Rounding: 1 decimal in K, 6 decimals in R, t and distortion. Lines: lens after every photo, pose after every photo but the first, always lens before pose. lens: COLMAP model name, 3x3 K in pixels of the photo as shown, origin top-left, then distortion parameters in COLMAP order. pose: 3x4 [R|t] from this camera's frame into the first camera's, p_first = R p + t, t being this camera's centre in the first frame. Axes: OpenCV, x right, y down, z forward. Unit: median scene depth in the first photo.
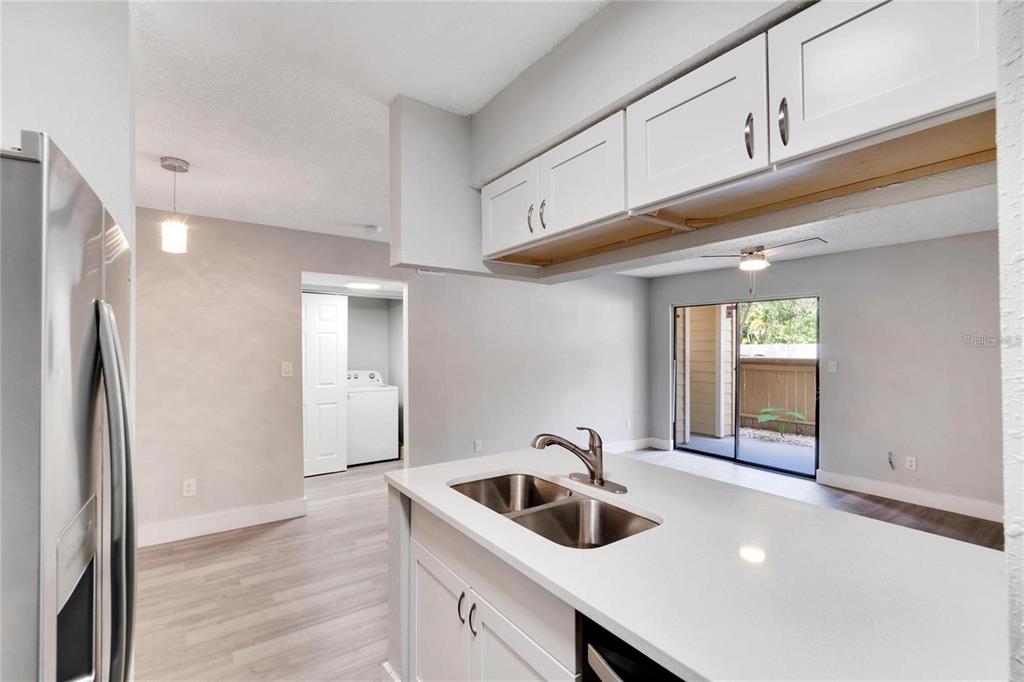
lens RADIAL K [[463.6, 0, 510.1], [0, 463.6, 343.9], [0, 0, 1]] dist [-0.003266, -0.000866]
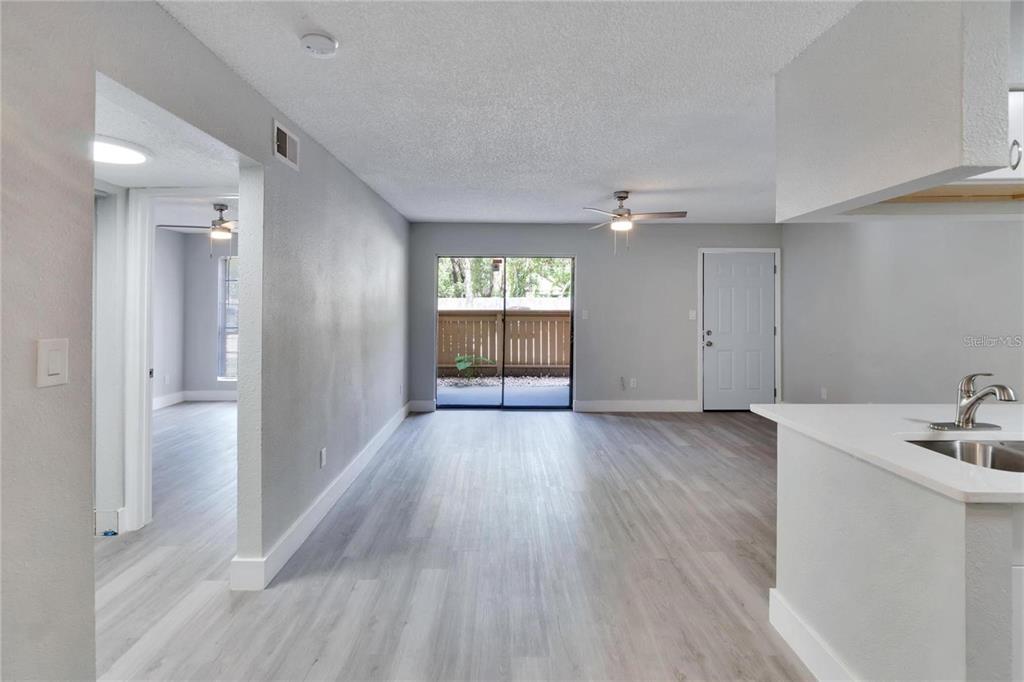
lens RADIAL K [[463.6, 0, 497.3], [0, 463.6, 306.7], [0, 0, 1]] dist [-0.003266, -0.000866]
pose [[0.585772, -0.008858, 0.810428, -0.430925], [-0.002755, 0.999913, 0.012921, 0.010497], [-0.810471, -0.009802, 0.585696, 0.447710]]
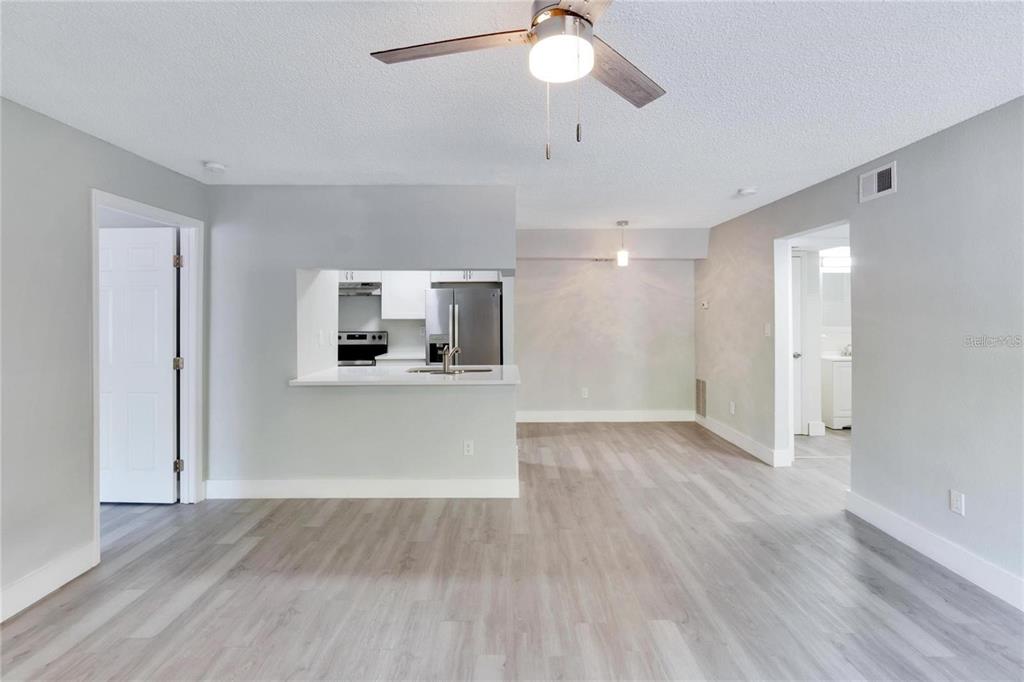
lens RADIAL K [[463.6, 0, 505.1], [0, 463.6, 313.0], [0, 0, 1]] dist [-0.003266, -0.000866]
pose [[-0.583252, -0.000123, -0.812291, 0.627550], [0.008163, 0.999949, -0.006013, 0.012419], [0.812250, -0.010138, -0.583221, 0.889872]]
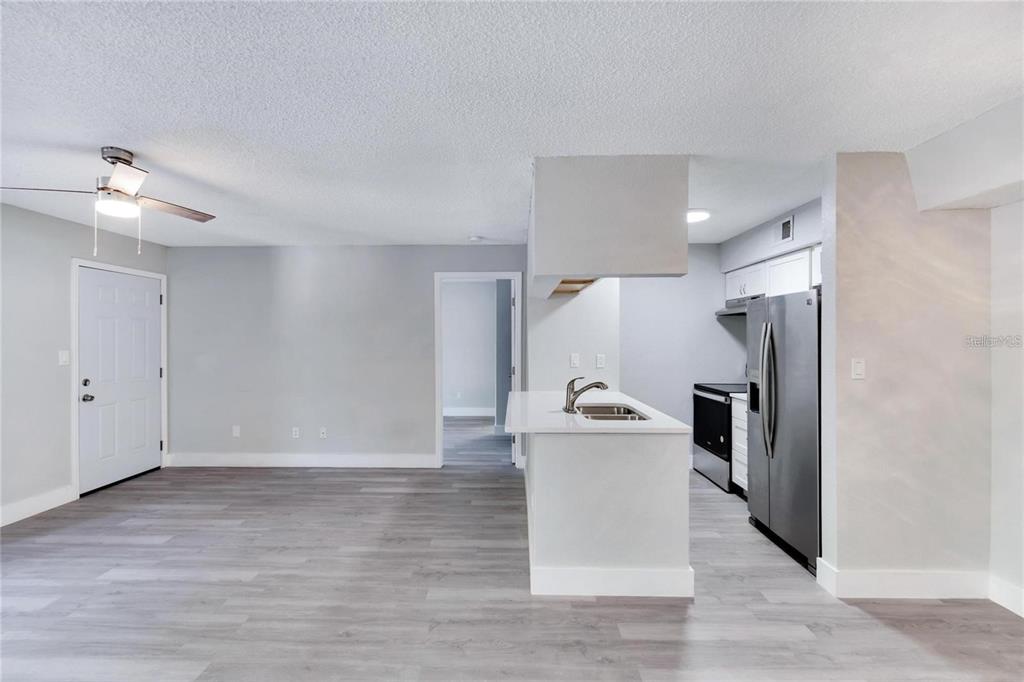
lens RADIAL K [[454.0, 0, 507.6], [0, 454.0, 346.3], [0, 0, 1]] dist [-0.006510, -0.001026]
pose [[-0.803416, -0.012556, 0.595286, -0.235128], [-0.004367, 0.999875, 0.015195, 0.011325], [-0.595402, 0.009608, -0.803370, 0.903308]]
